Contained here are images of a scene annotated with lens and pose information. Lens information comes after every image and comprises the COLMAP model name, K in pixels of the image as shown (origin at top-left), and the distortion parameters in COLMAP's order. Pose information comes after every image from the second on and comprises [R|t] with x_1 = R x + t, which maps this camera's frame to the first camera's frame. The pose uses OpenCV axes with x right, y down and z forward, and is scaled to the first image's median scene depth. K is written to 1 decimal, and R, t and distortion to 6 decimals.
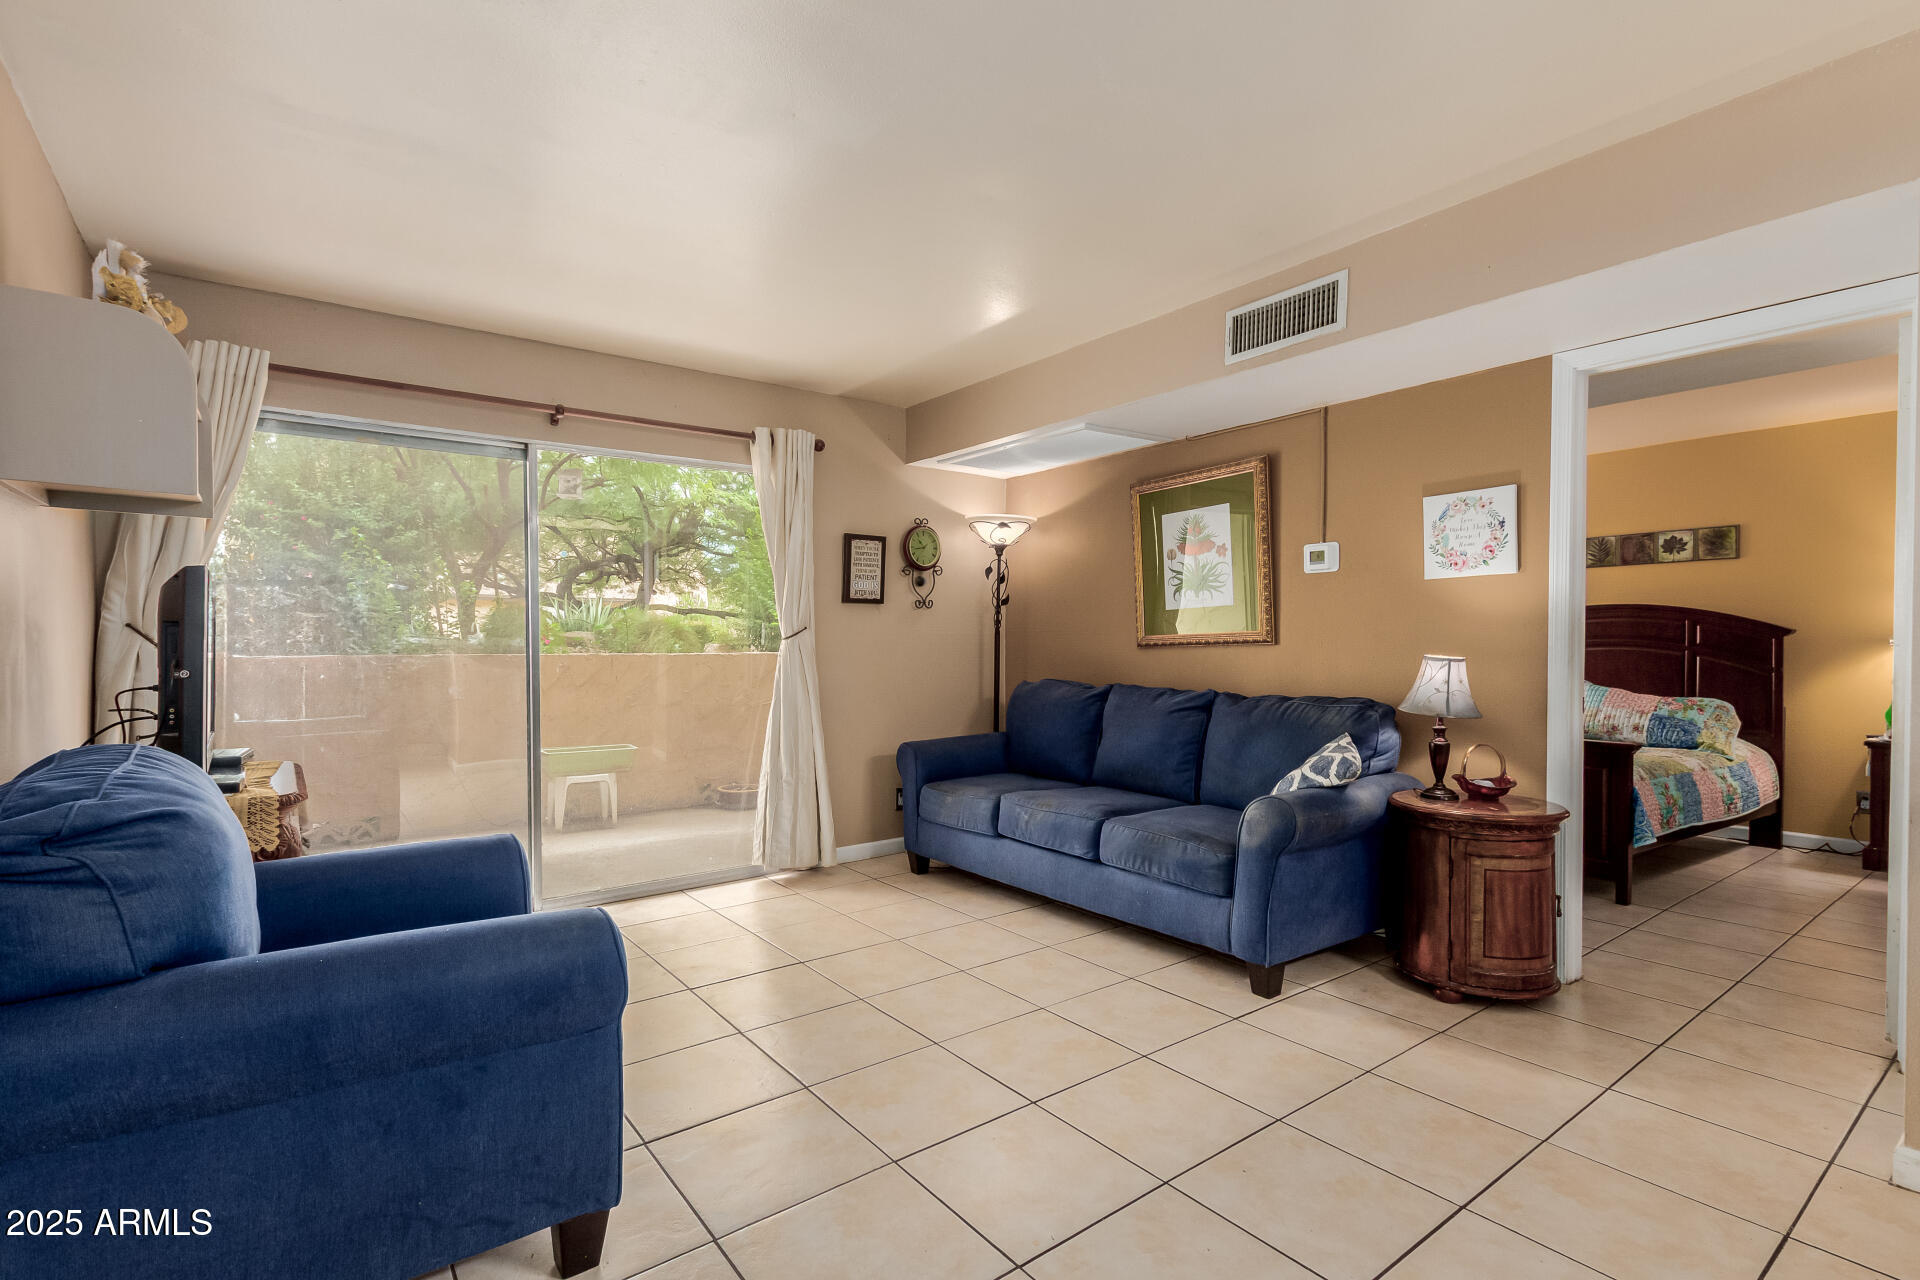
lens RADIAL K [[900.0, 0, 951.8], [0, 900.0, 657.4], [0, 0, 1]] dist [0.012524, -0.000410]
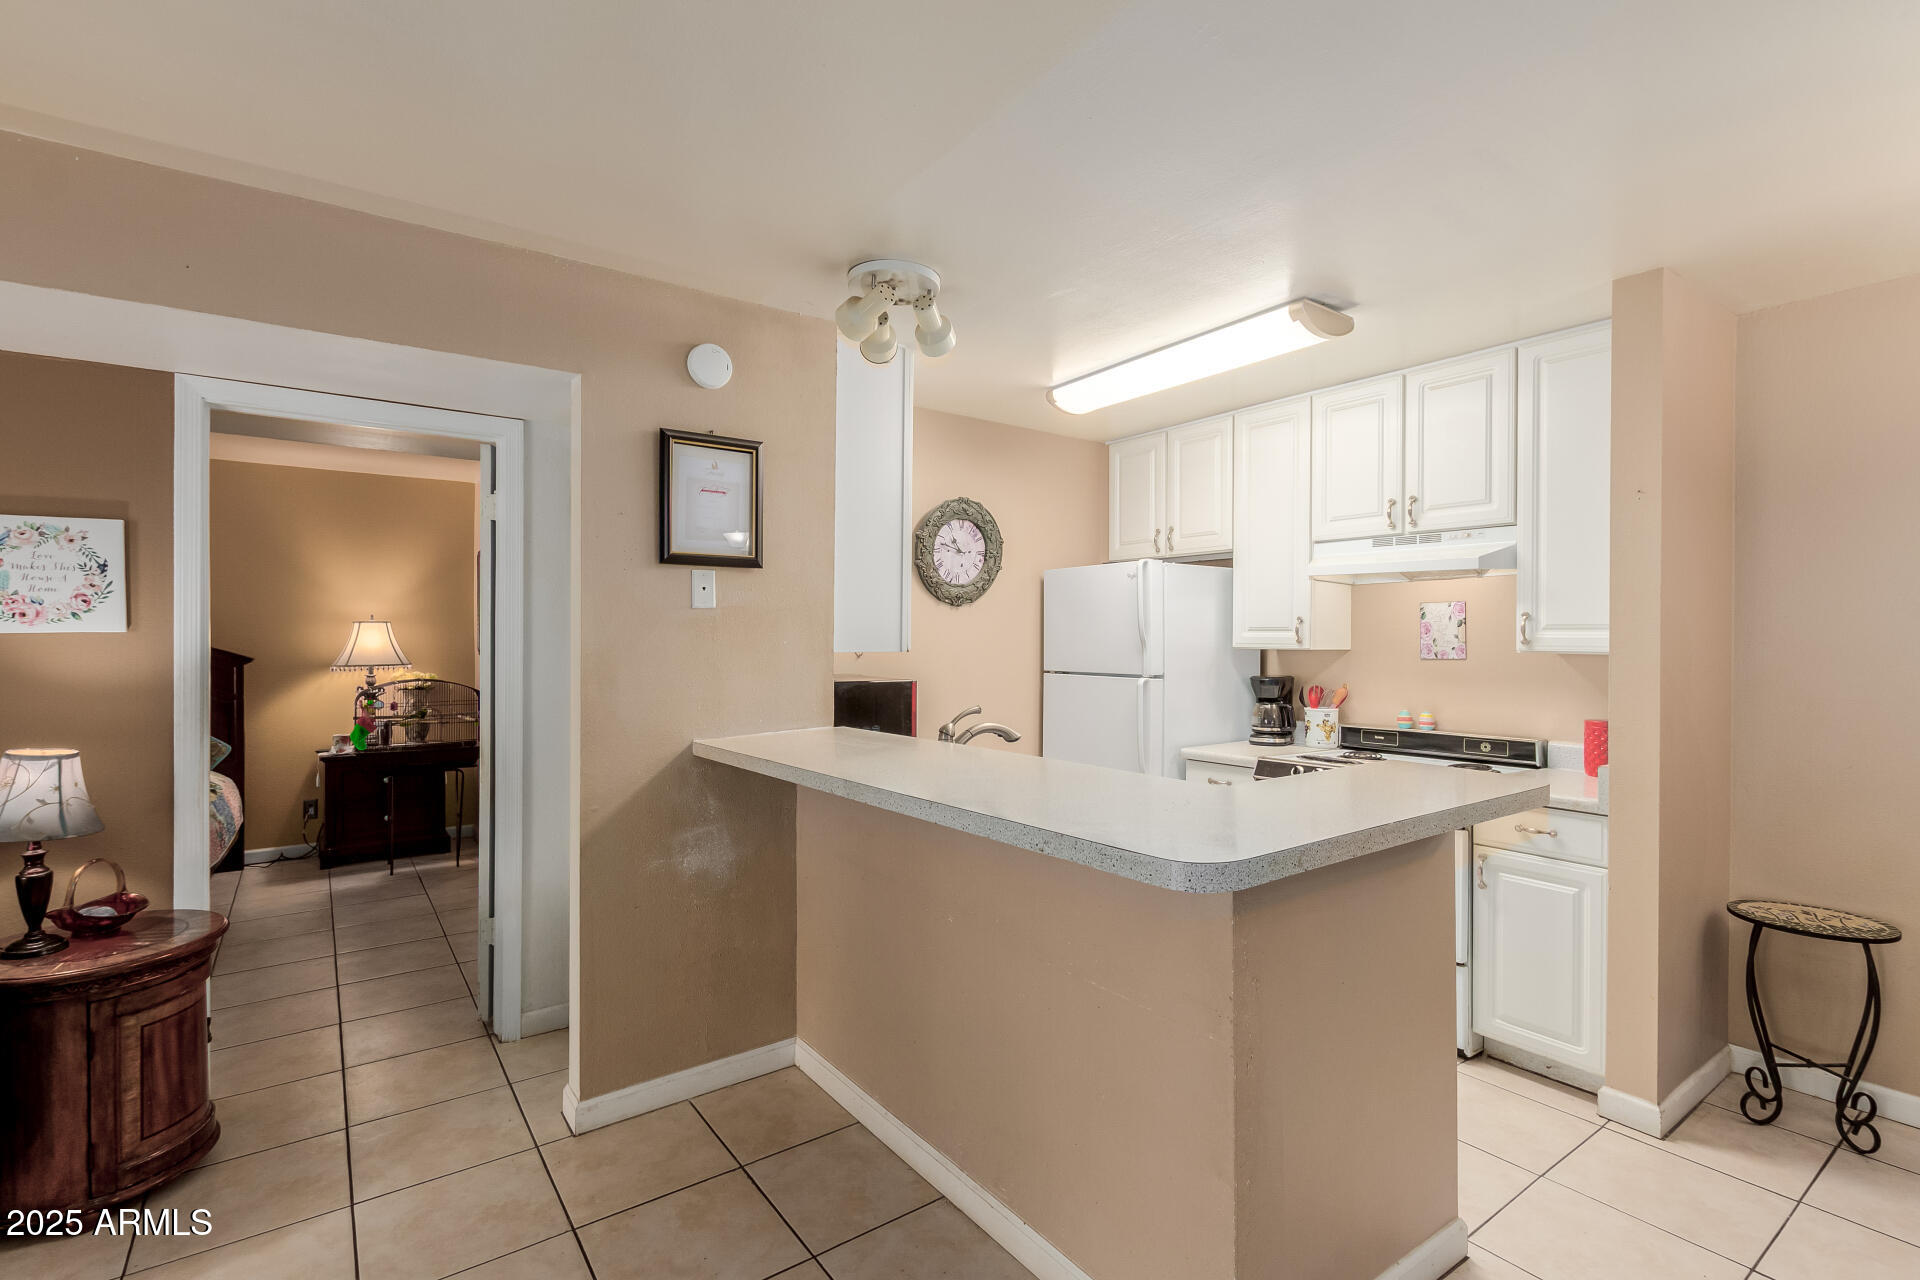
lens RADIAL K [[892.9, 0, 960.0], [0, 892.9, 640.0], [0, 0, 1]] dist [0.001525, -0.000297]
pose [[0.025207, -0.012041, 0.999610, -0.137001], [0.011354, 0.999866, 0.011758, -0.087446], [-0.999618, 0.011054, 0.025340, 0.253993]]
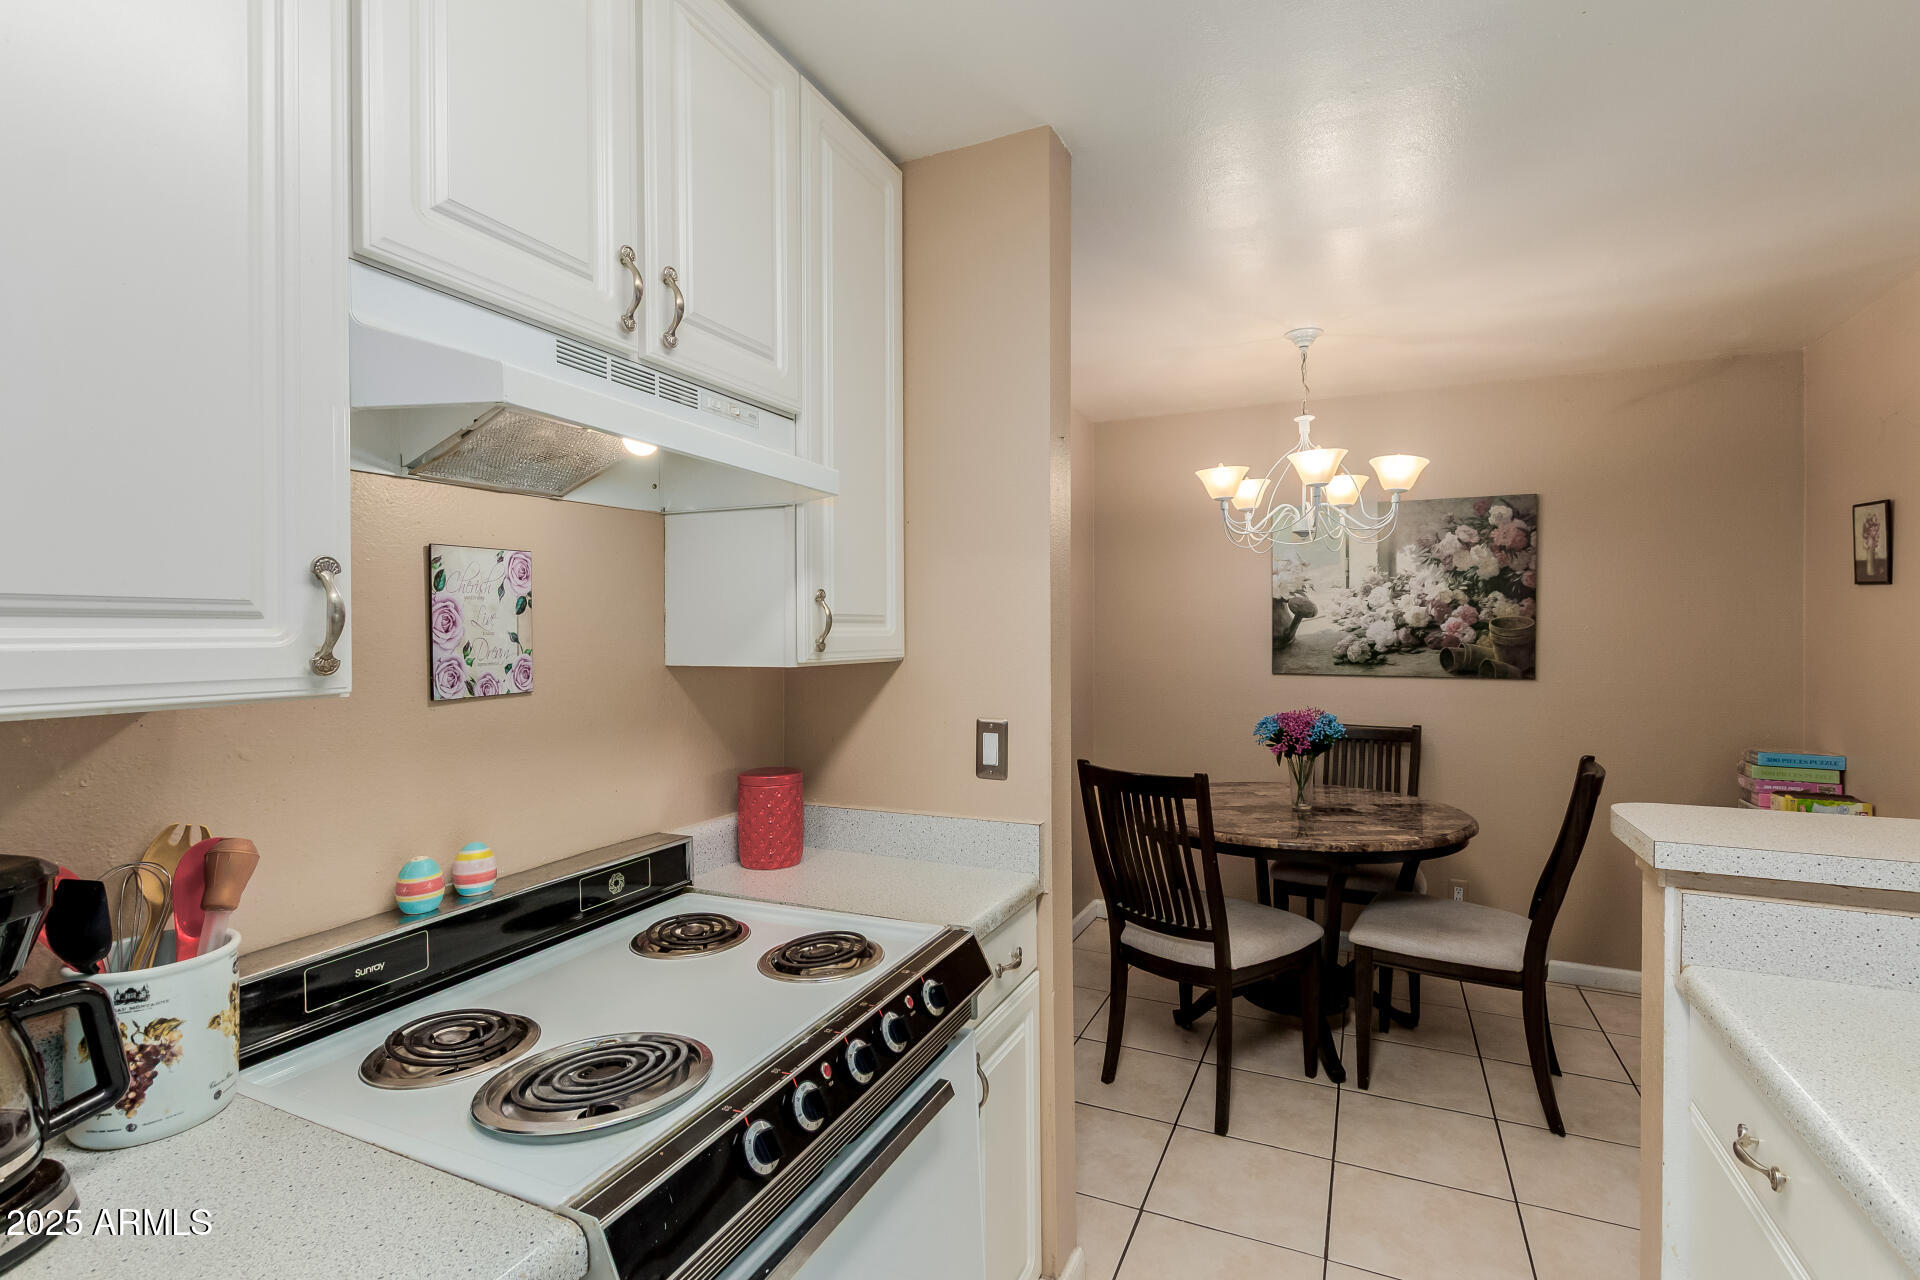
lens RADIAL K [[892.9, 0, 960.0], [0, 892.9, 640.0], [0, 0, 1]] dist [0.001525, -0.000297]
pose [[-0.892463, 0.000729, -0.451120, 1.019217], [-0.008527, 0.999793, 0.018485, -0.080624], [0.451040, 0.020344, -0.892272, 0.161628]]
